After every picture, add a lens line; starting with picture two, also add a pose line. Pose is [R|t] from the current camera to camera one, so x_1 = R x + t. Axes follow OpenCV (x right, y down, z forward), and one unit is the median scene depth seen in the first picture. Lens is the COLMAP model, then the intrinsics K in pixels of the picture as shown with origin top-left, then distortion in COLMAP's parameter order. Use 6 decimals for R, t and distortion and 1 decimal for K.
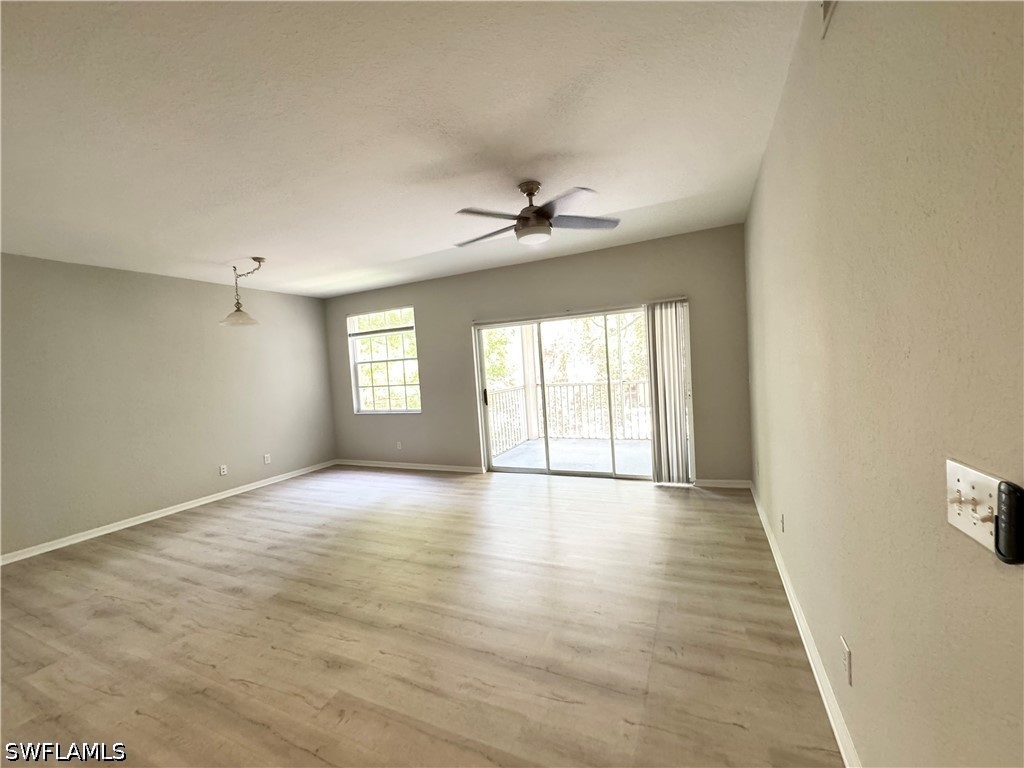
lens RADIAL K [[409.7, 0, 513.3], [0, 409.7, 382.9], [0, 0, 1]] dist [0.000573, 0.000004]
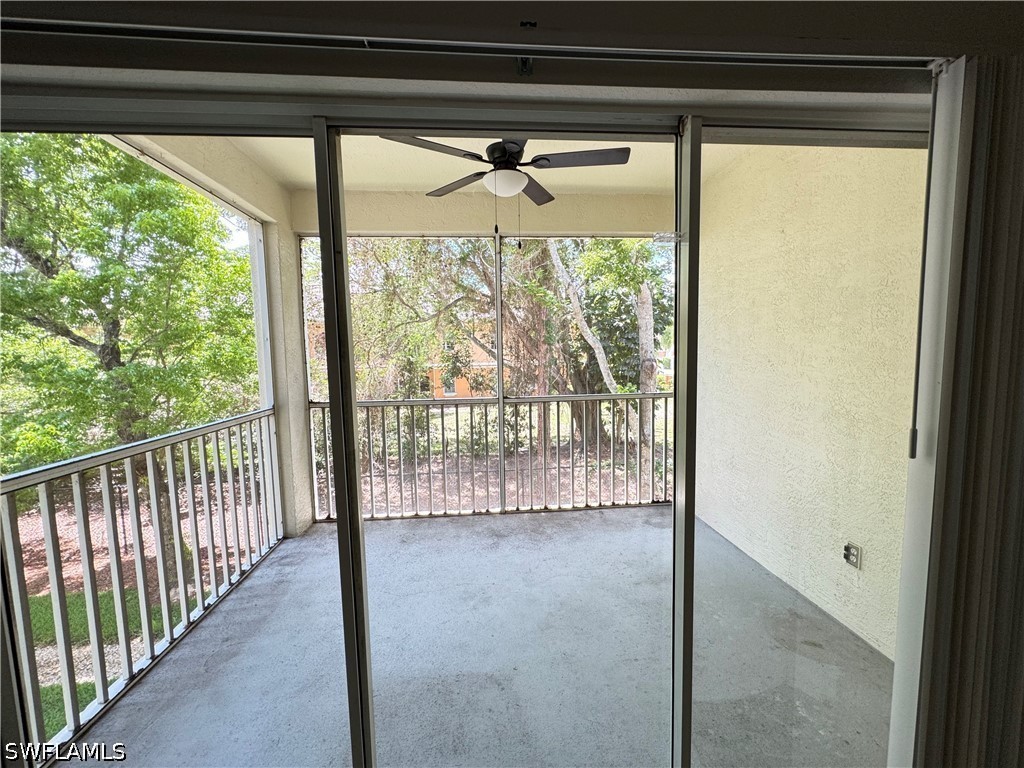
lens RADIAL K [[409.7, 0, 516.7], [0, 409.7, 382.0], [0, 0, 1]] dist [0.000573, 0.000004]
pose [[0.872716, 0.022040, 0.487731, 0.044361], [0.000790, 0.998915, -0.046554, 0.002780], [-0.488228, 0.041014, 0.871752, 0.696064]]
